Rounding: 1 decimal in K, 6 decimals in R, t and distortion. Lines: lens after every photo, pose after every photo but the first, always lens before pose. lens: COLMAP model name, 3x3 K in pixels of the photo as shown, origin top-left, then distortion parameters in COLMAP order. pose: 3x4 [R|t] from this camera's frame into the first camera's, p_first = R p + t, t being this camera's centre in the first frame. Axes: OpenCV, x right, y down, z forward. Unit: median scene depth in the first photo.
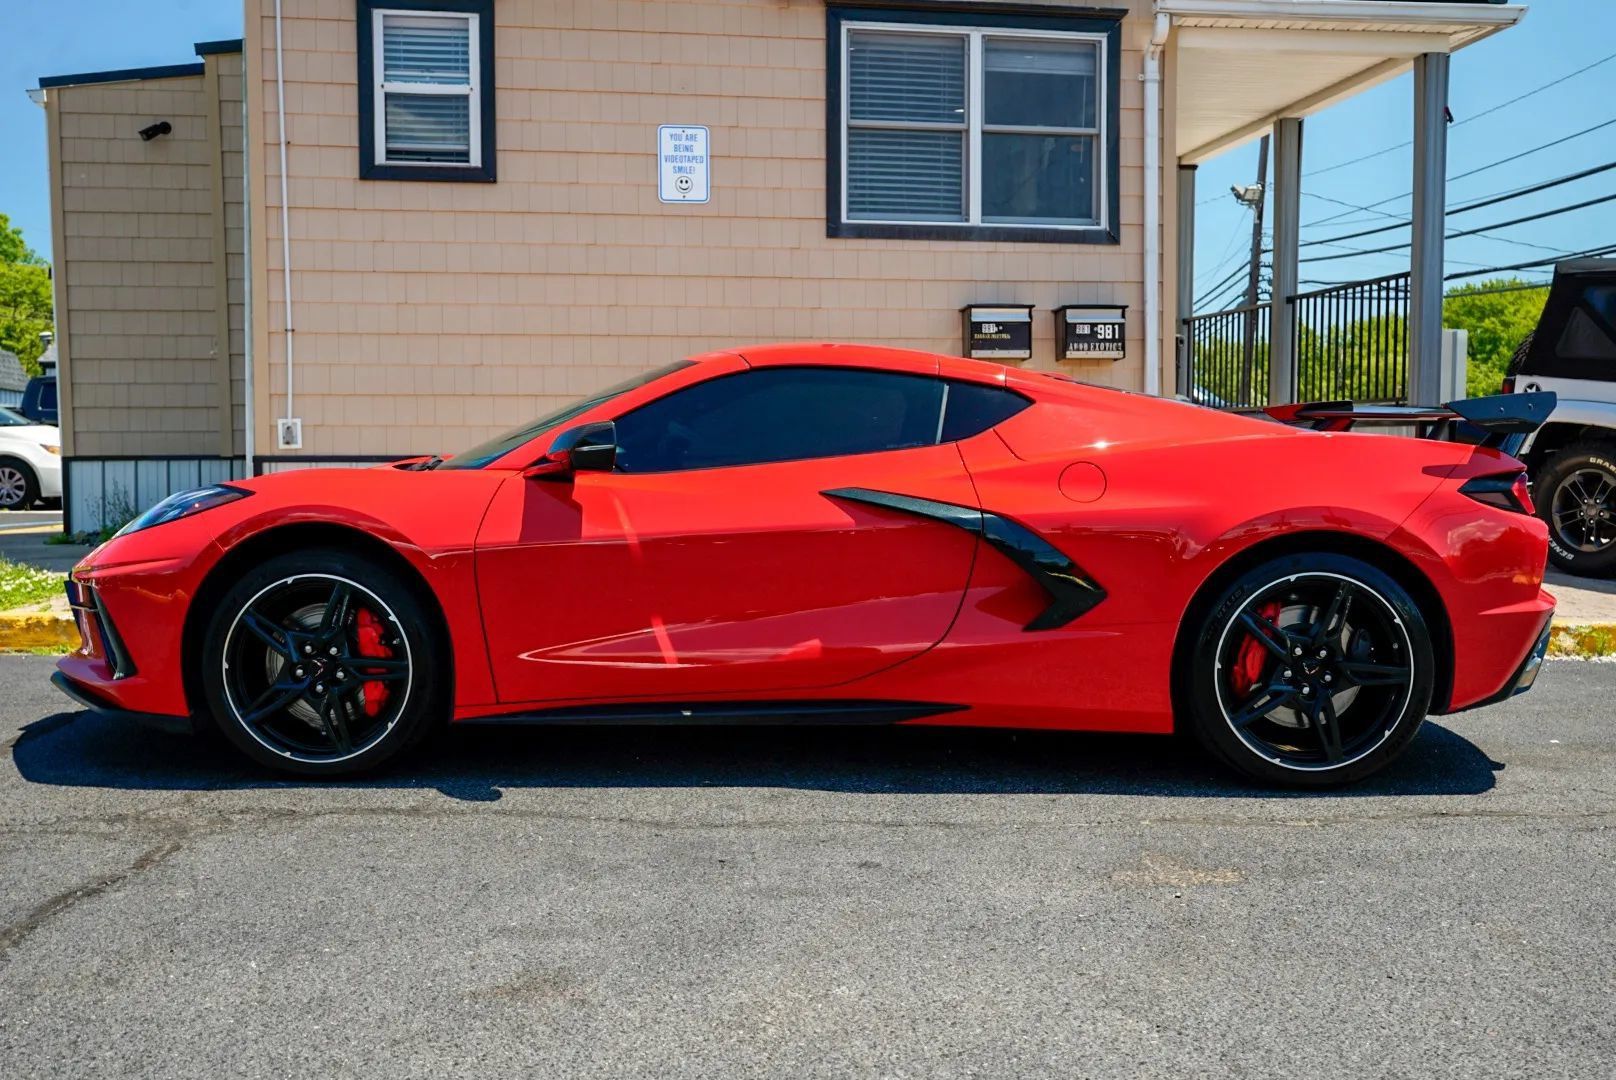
lens RADIAL K [[1589.8, 0, 809.0], [0, 1589.8, 544.2], [0, 0, 1]] dist [-0.002359, 0.000699]
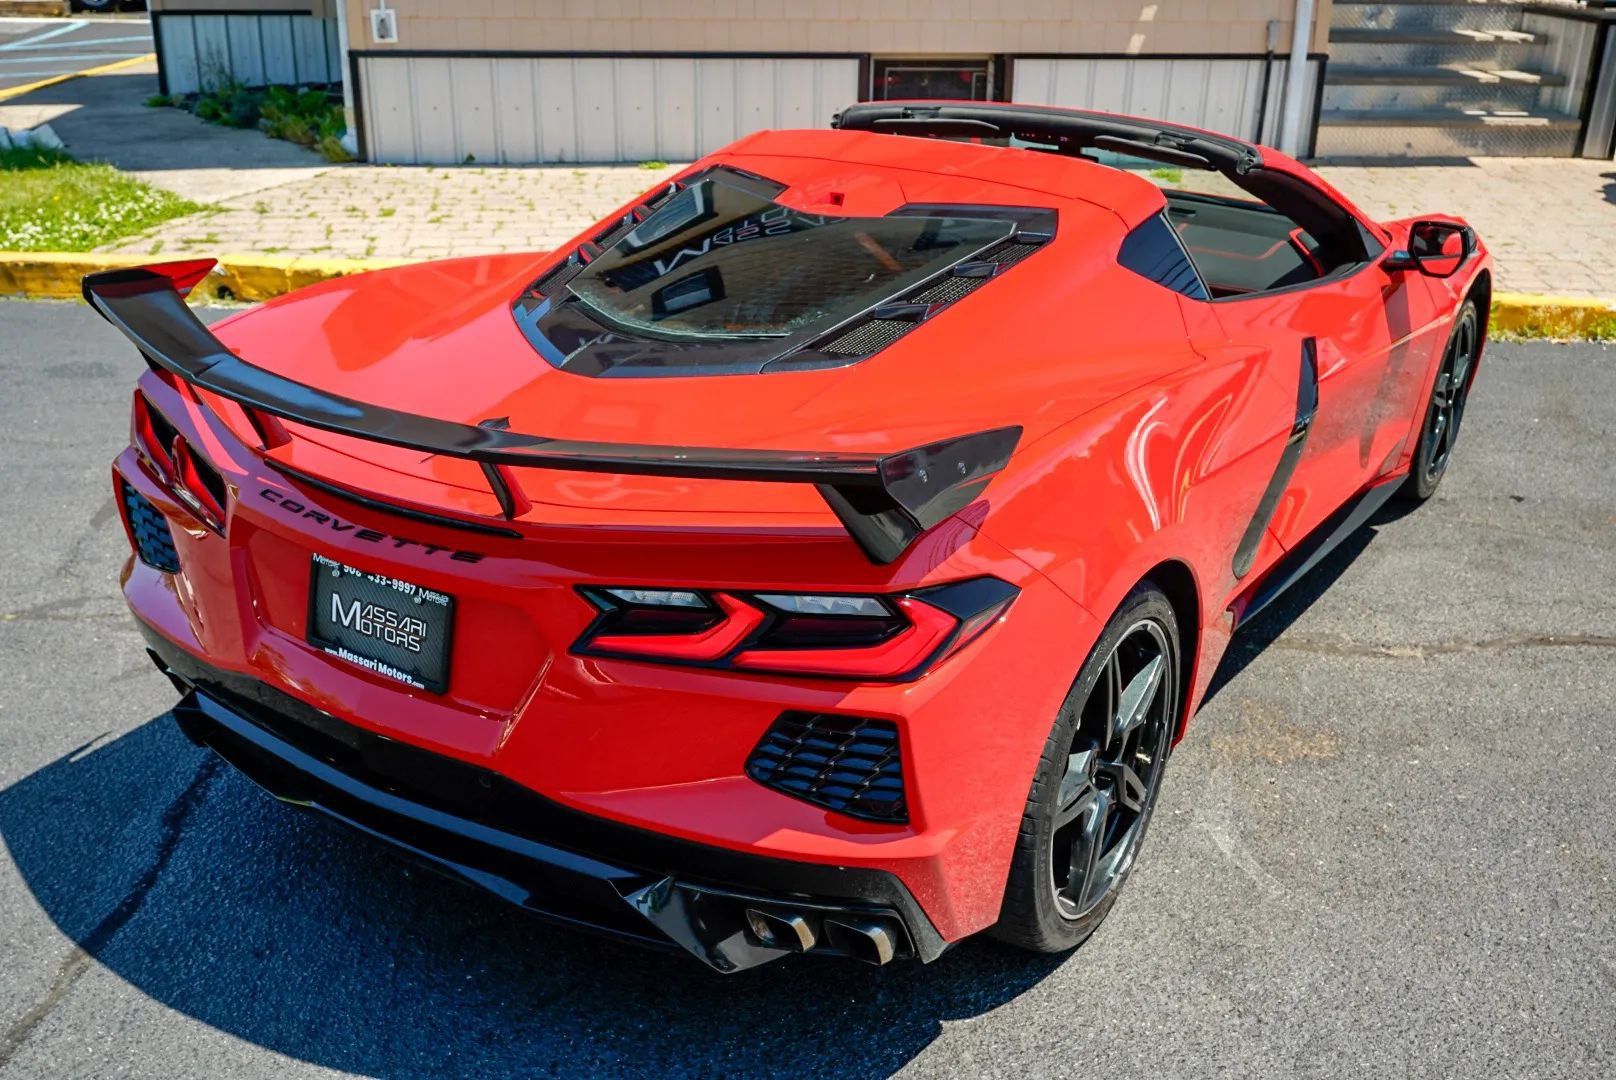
lens RADIAL K [[1587.3, 0, 820.2], [0, 1587.3, 538.6], [0, 0, 1]] dist [-0.000693, 0.001556]
pose [[0.997958, 0.037515, -0.051689, -0.005375], [-0.018630, 0.945101, 0.326248, -0.090986], [0.061091, -0.324619, 0.943870, 0.019081]]
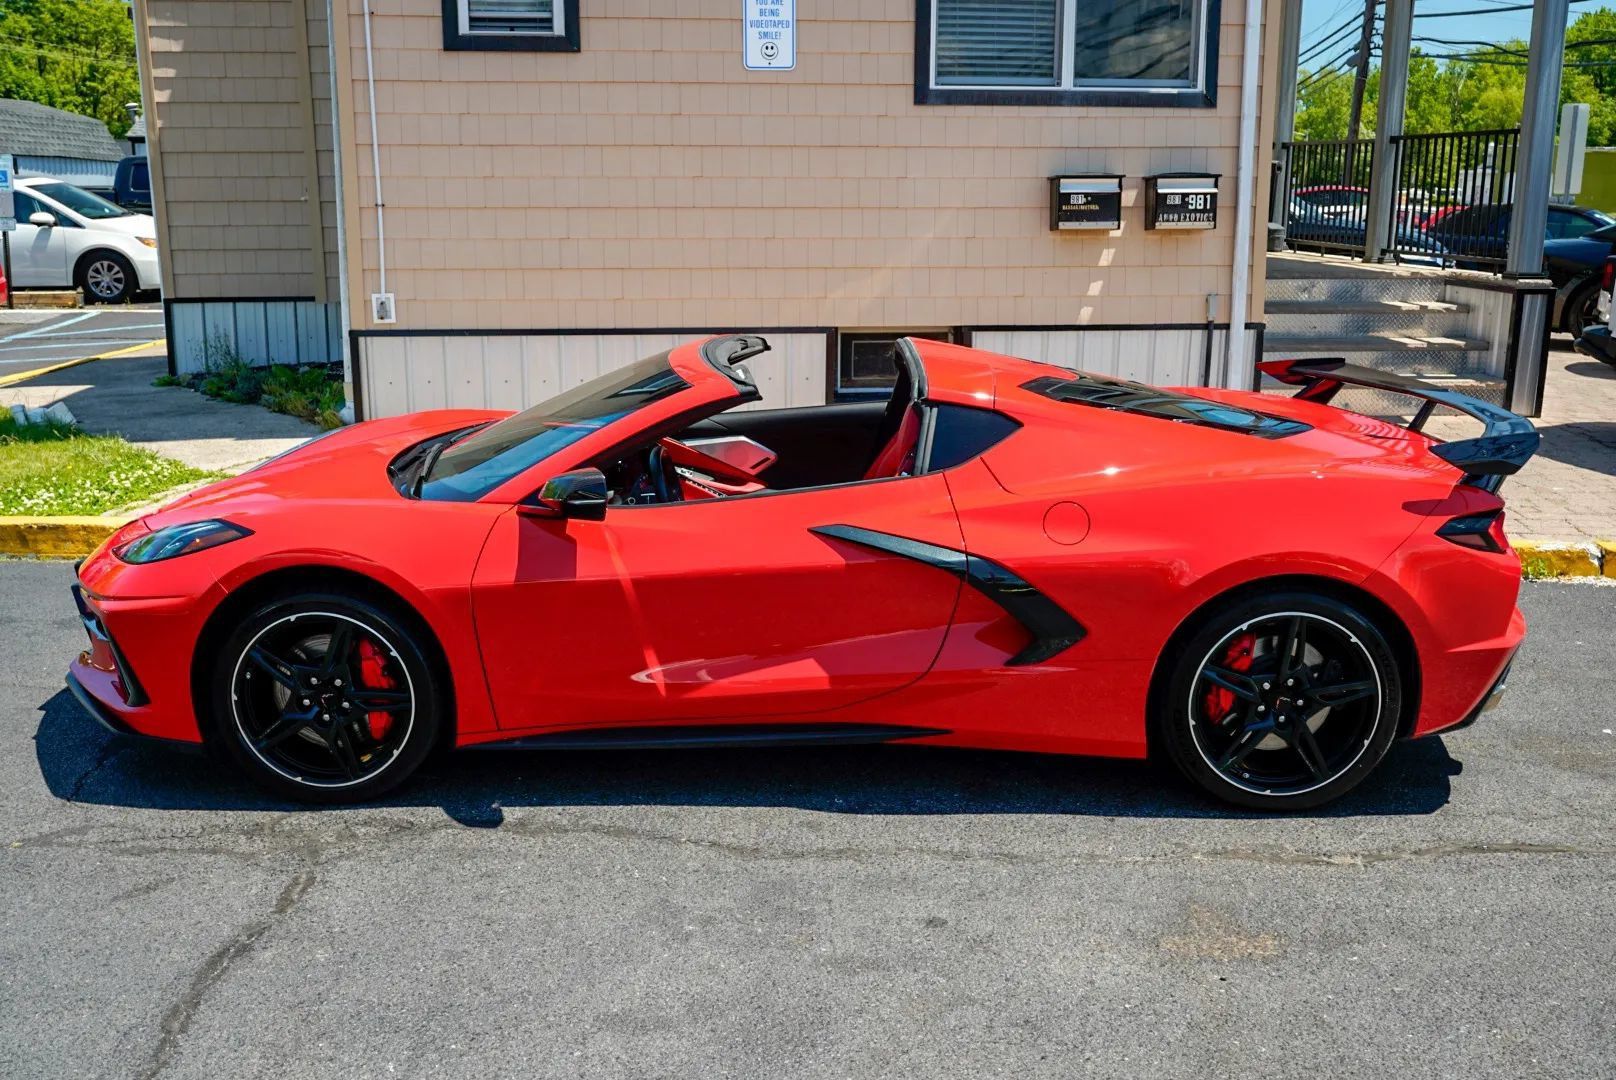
lens RADIAL K [[1586.9, 0, 807.1], [0, 1586.9, 542.0], [0, 0, 1]] dist [-0.003591, 0.006283]
pose [[0.998489, 0.015829, -0.052620, 0.000945], [-0.007017, 0.986499, 0.163617, -0.086790], [0.054500, -0.163000, 0.985120, -0.013415]]
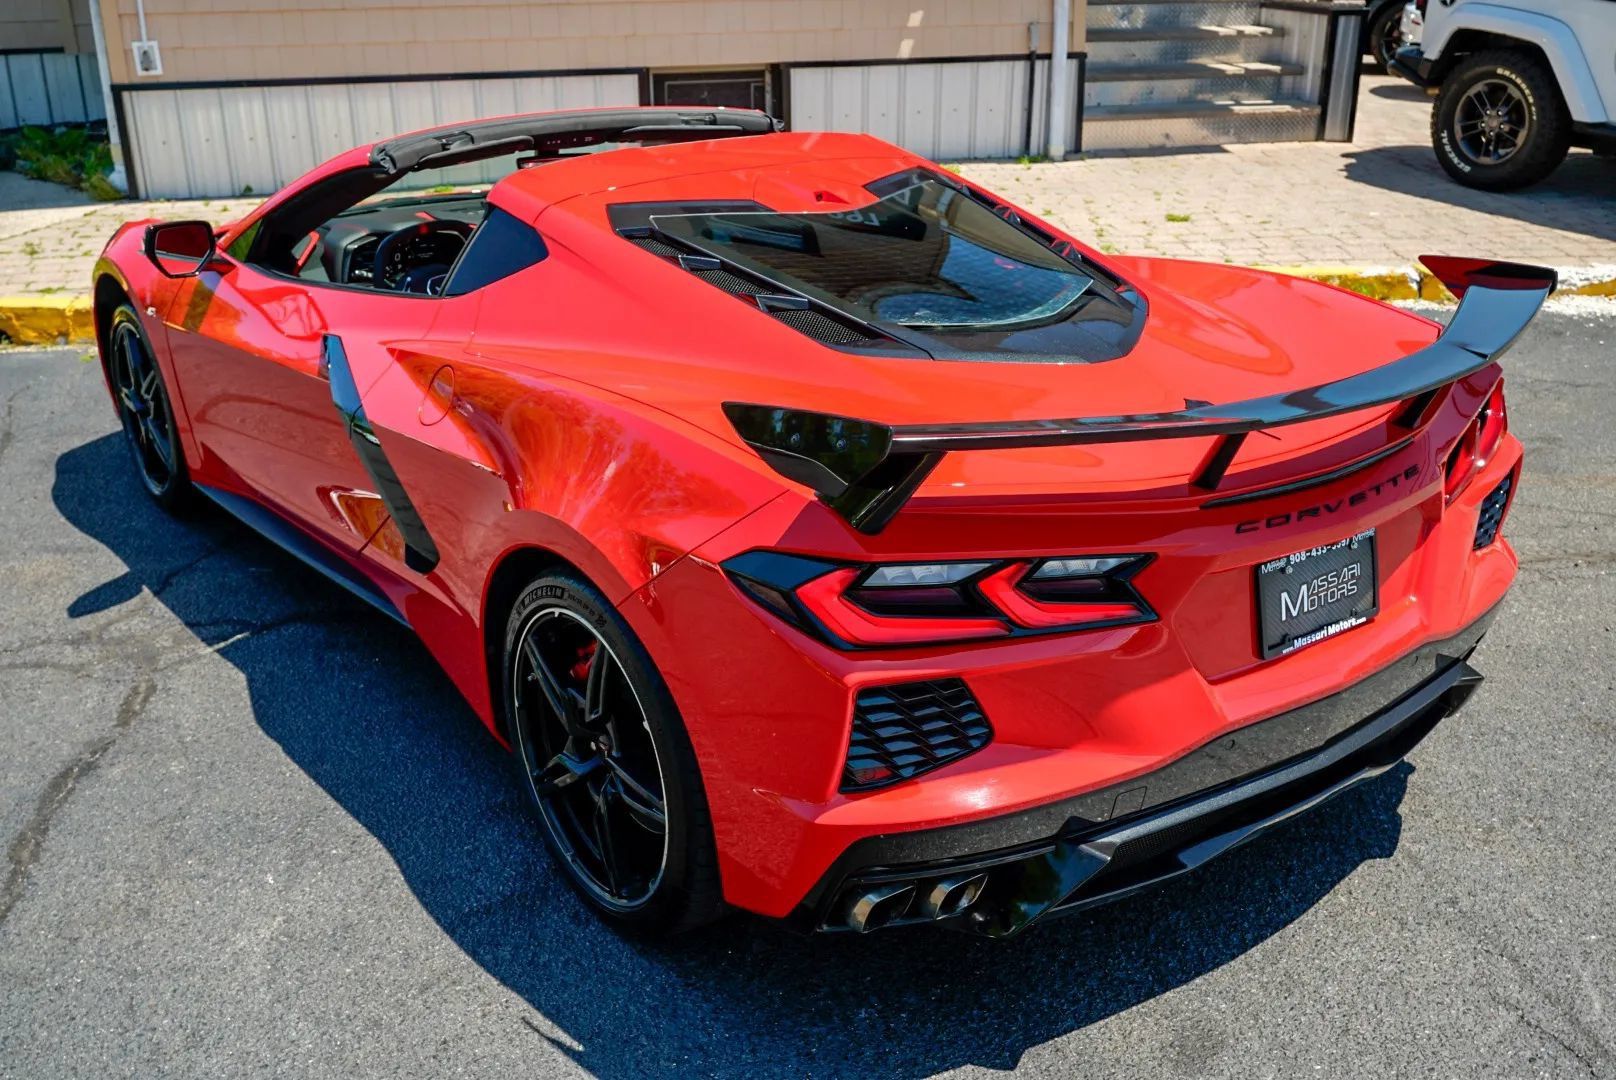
lens RADIAL K [[1587.3, 0, 820.2], [0, 1587.3, 538.6], [0, 0, 1]] dist [-0.000693, 0.001556]
pose [[0.996608, -0.038007, 0.072996, -0.013000], [0.013228, 0.949419, 0.313732, -0.085709], [-0.081228, -0.311702, 0.946701, 0.003644]]
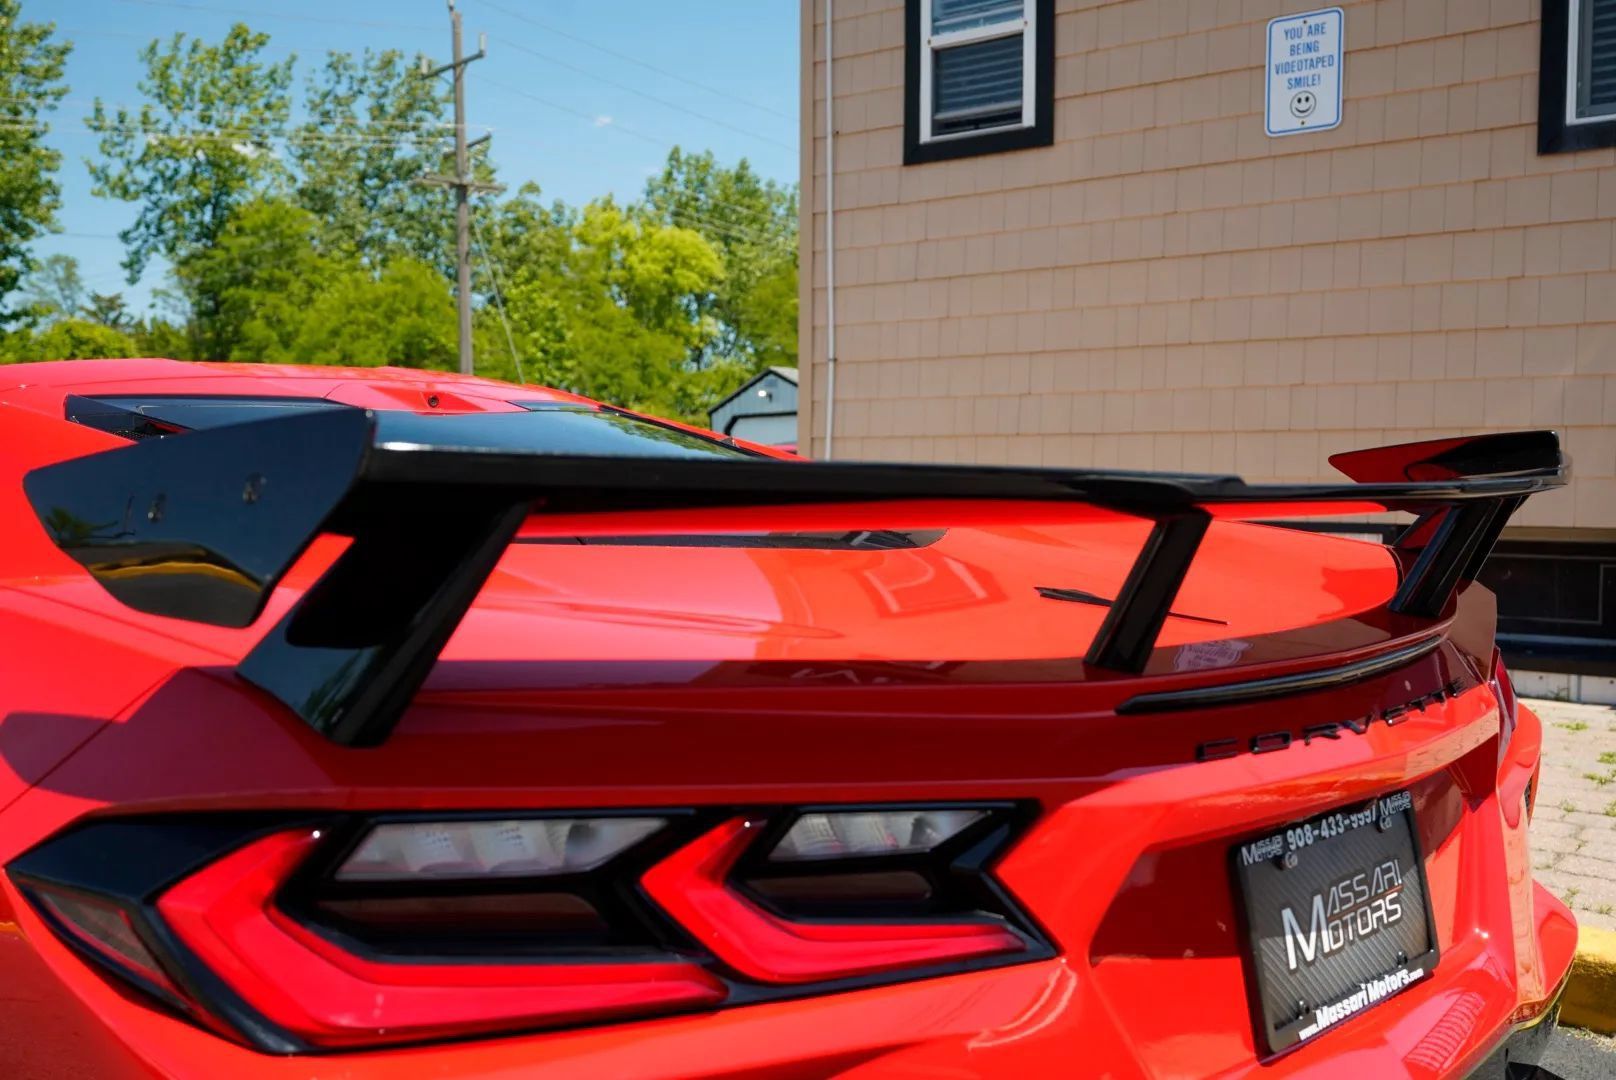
lens RADIAL K [[1587.1, 0, 814.3], [0, 1587.1, 539.1], [0, 0, 1]] dist [-0.000805, -0.006934]
pose [[0.674094, 0.034184, -0.737855, 0.266845], [-0.051324, 0.998682, -0.000621, -0.039173], [0.736861, 0.038288, 0.674959, 0.422648]]
